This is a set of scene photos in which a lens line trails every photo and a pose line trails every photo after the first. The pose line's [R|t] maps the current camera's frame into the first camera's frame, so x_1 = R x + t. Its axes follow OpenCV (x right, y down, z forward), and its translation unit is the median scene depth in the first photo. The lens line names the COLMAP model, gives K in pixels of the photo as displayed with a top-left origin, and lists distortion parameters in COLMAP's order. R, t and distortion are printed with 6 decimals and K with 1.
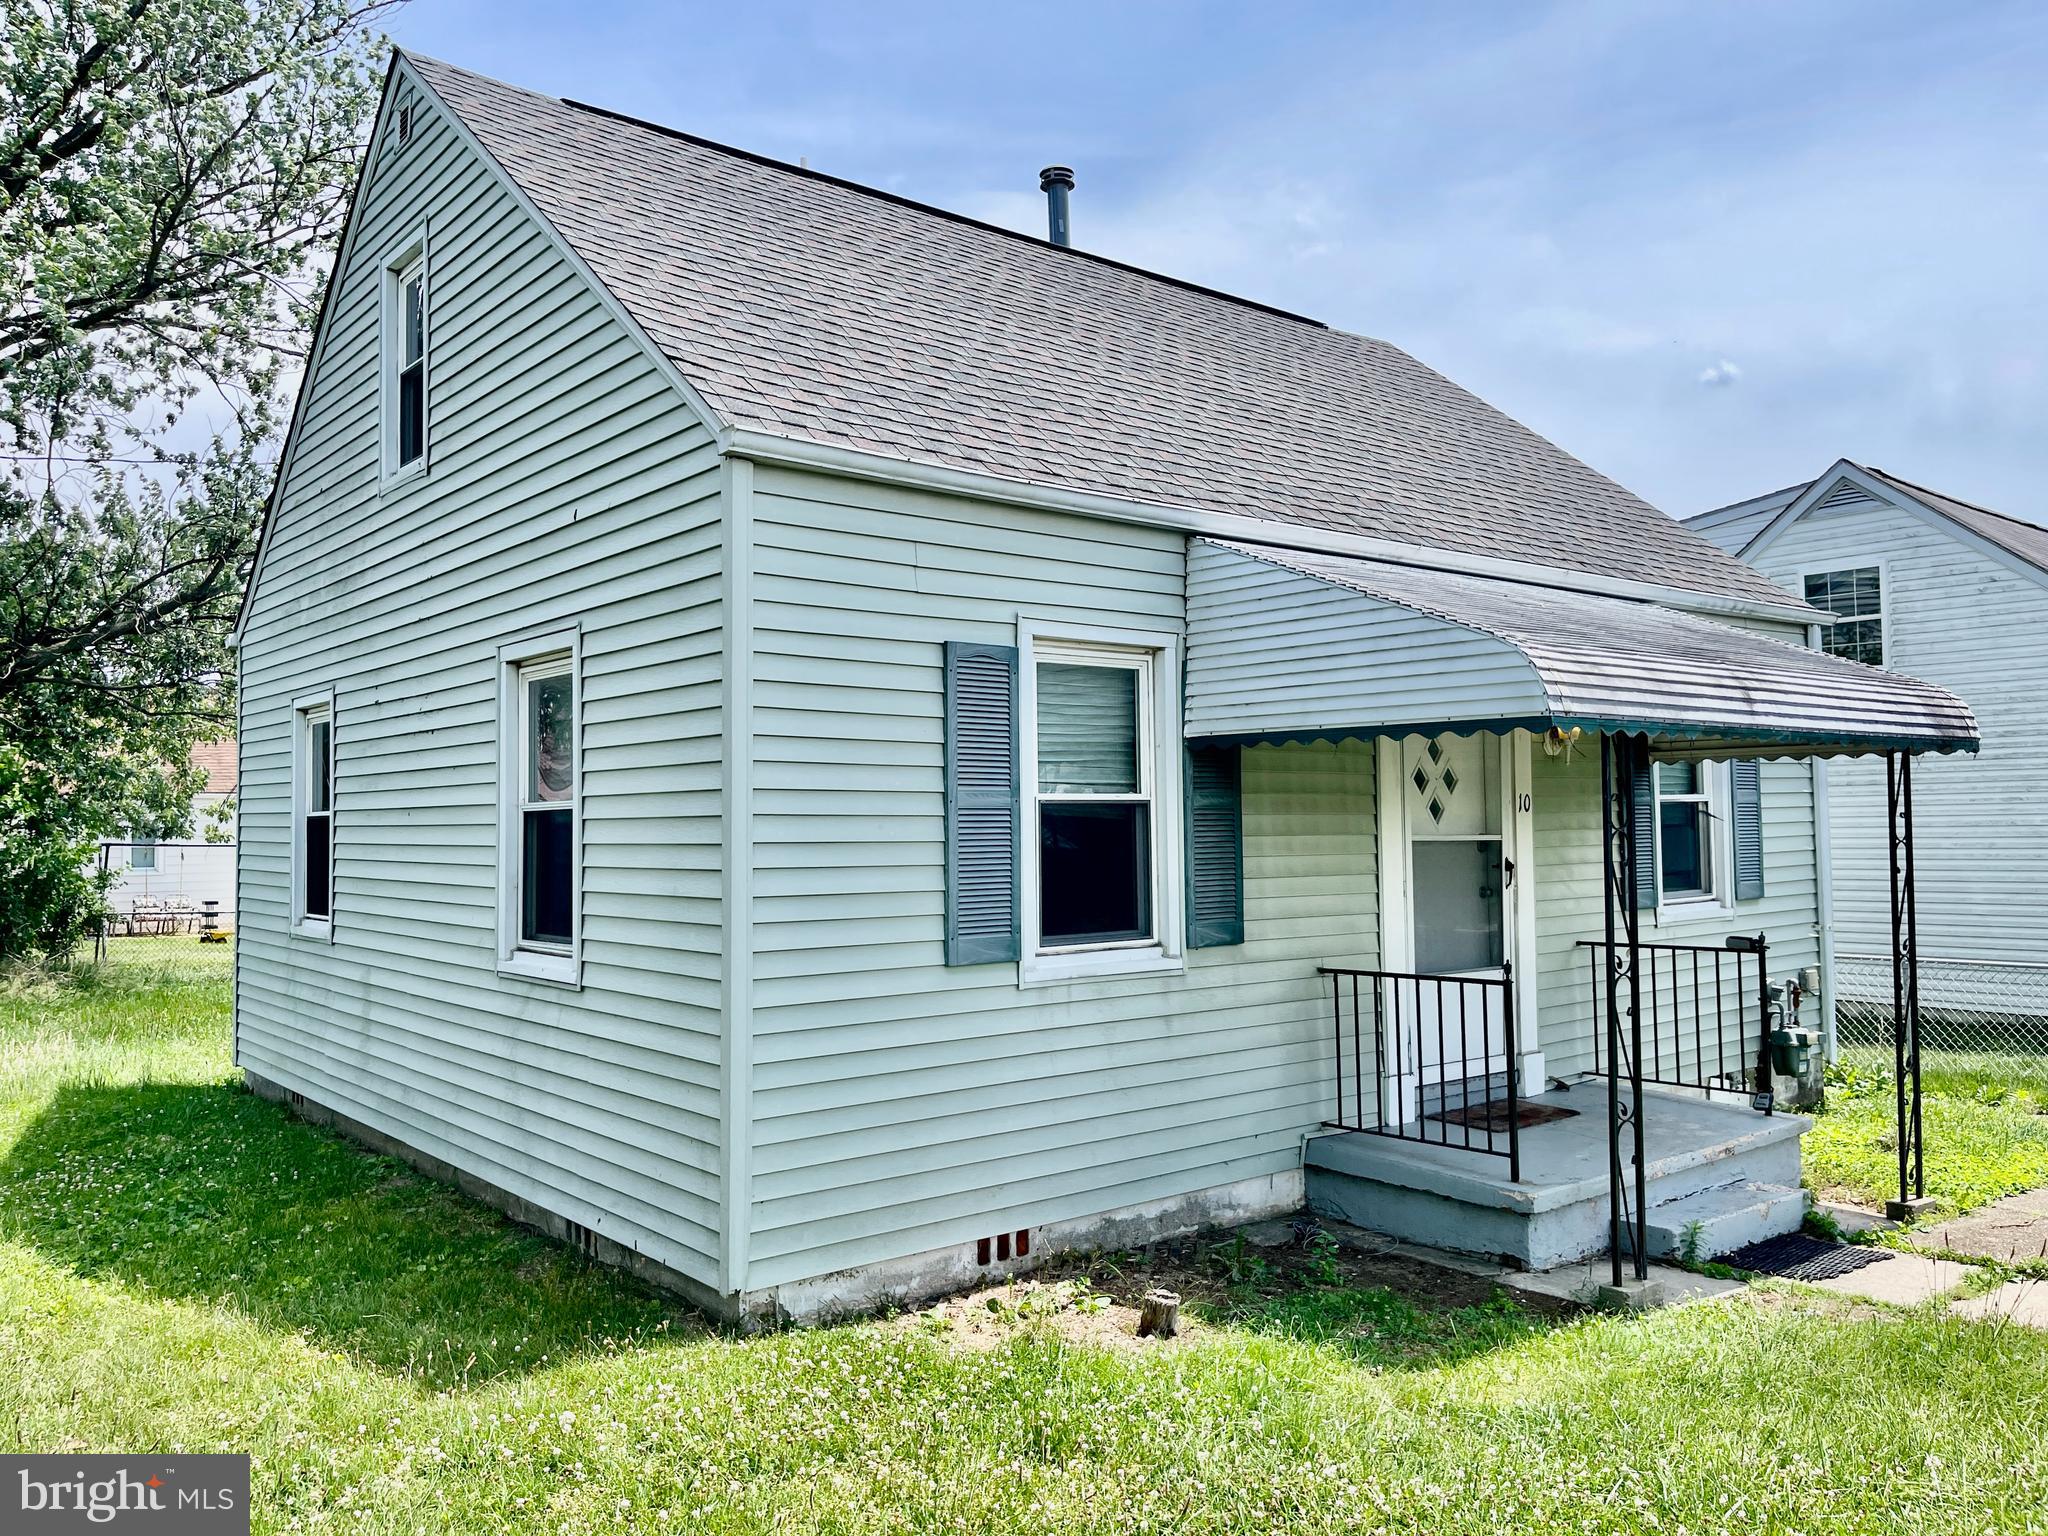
lens RADIAL K [[1568.1, 0, 1027.3], [0, 1568.1, 759.9], [0, 0, 1]] dist [0.049655, -0.053081]
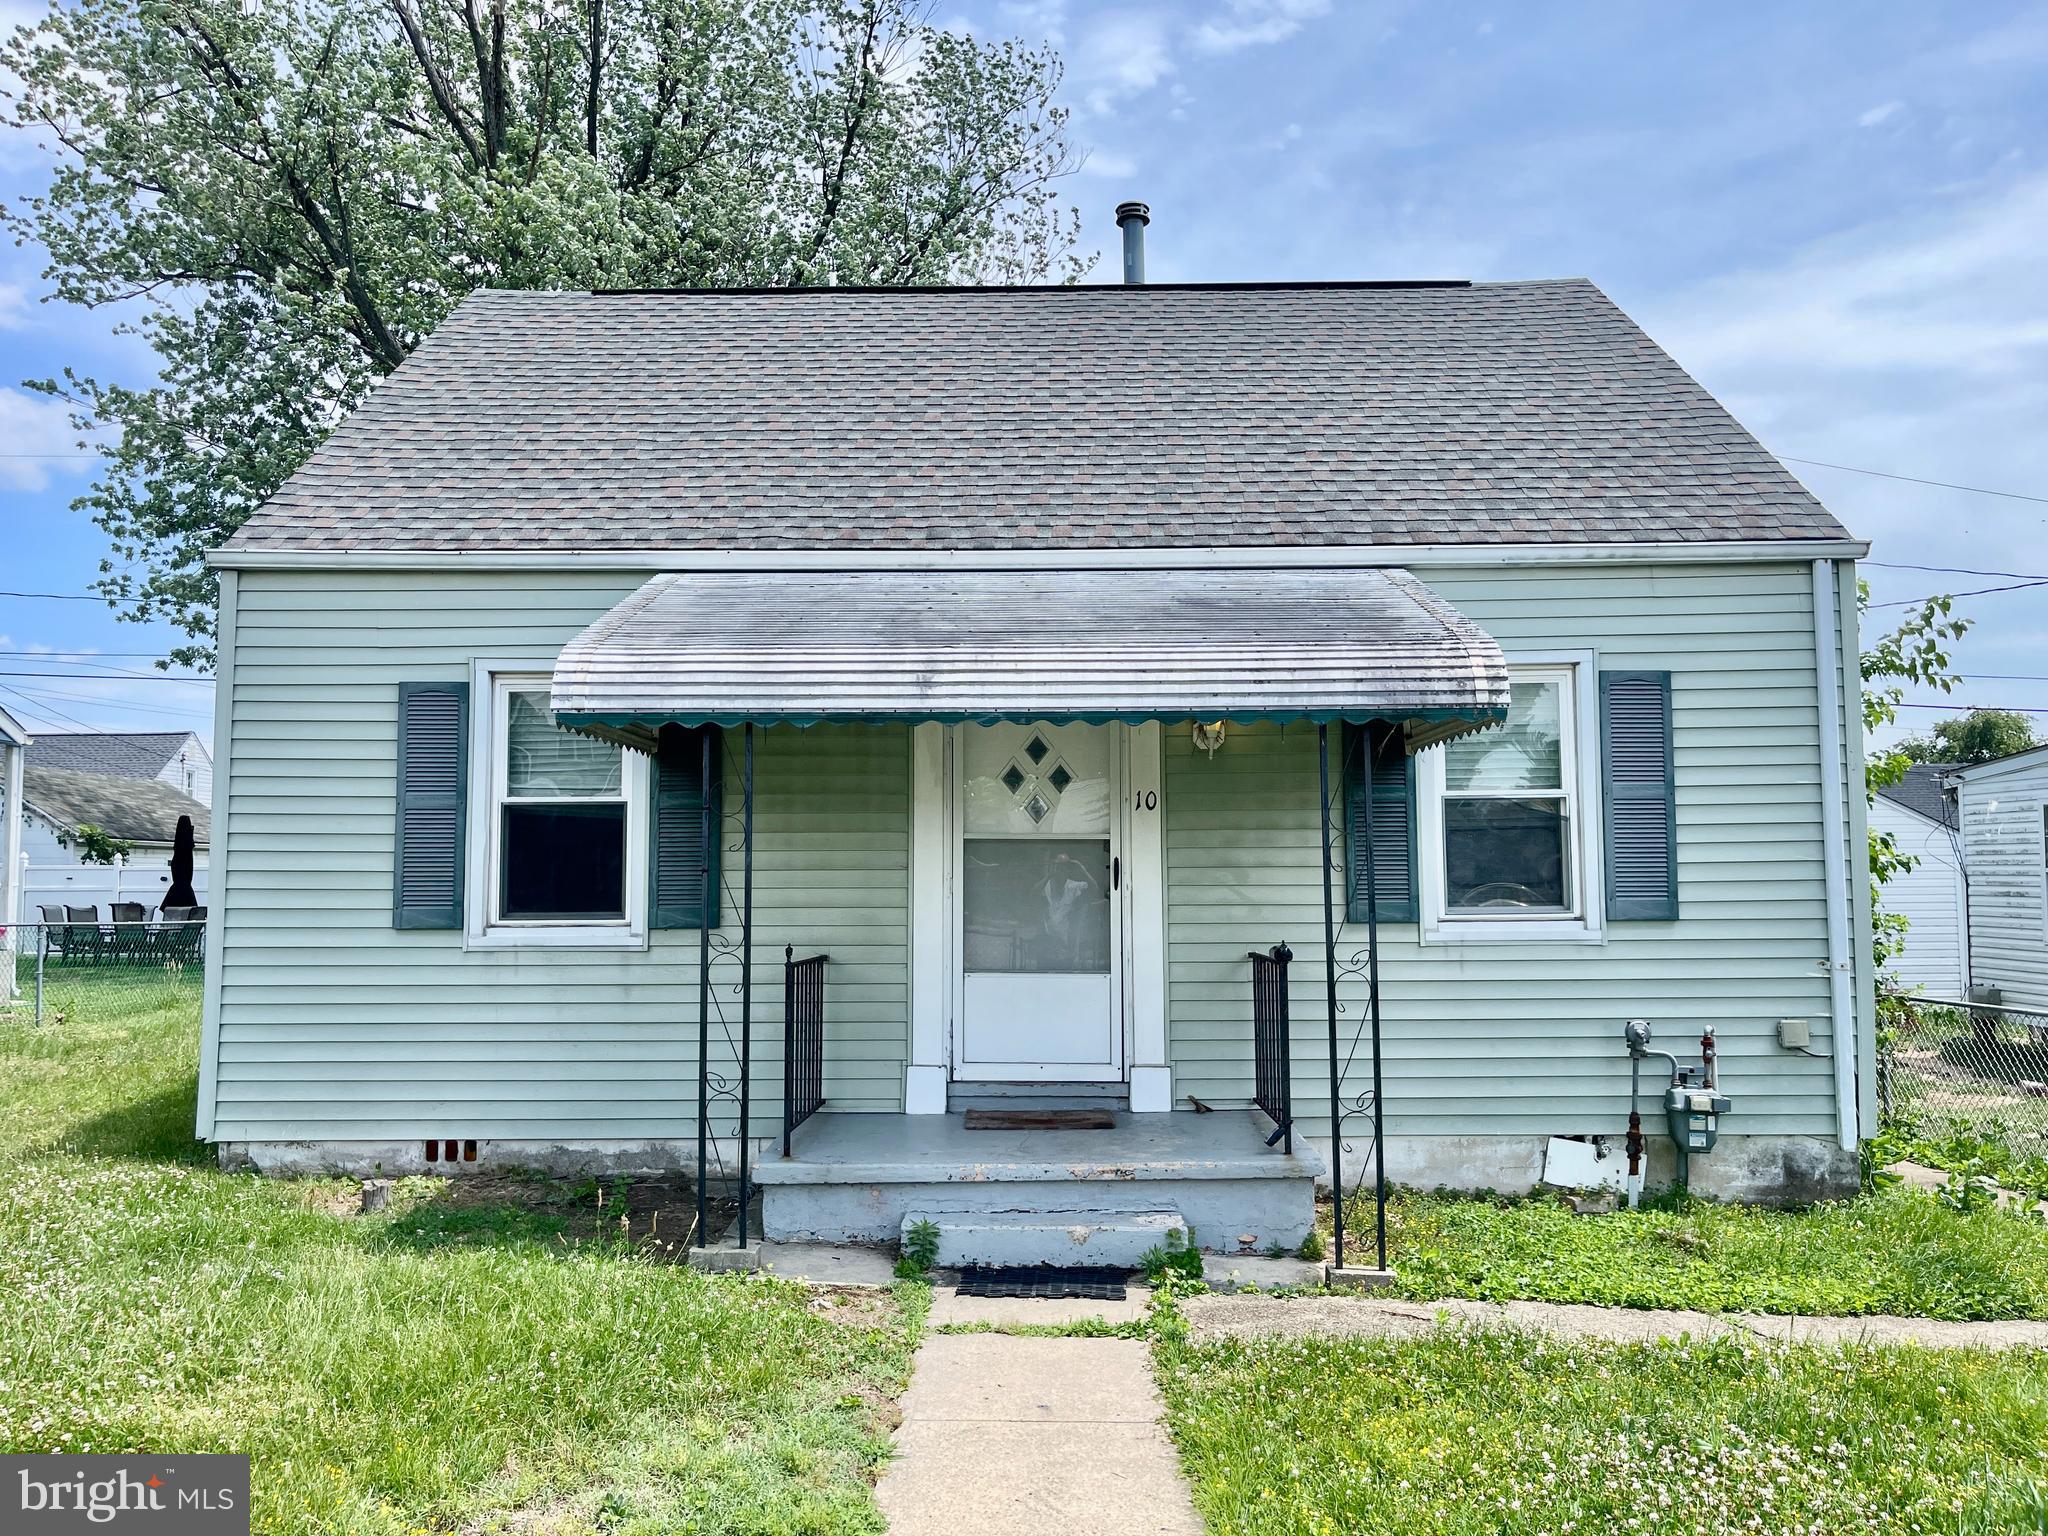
lens RADIAL K [[1568.1, 0, 1026.8], [0, 1568.1, 771.0], [0, 0, 1]] dist [0.049655, -0.053081]
pose [[0.760586, -0.035478, -0.648267, 1.075729], [0.021918, 0.999340, -0.028975, 0.043541], [0.648867, 0.007830, 0.760862, 0.294775]]
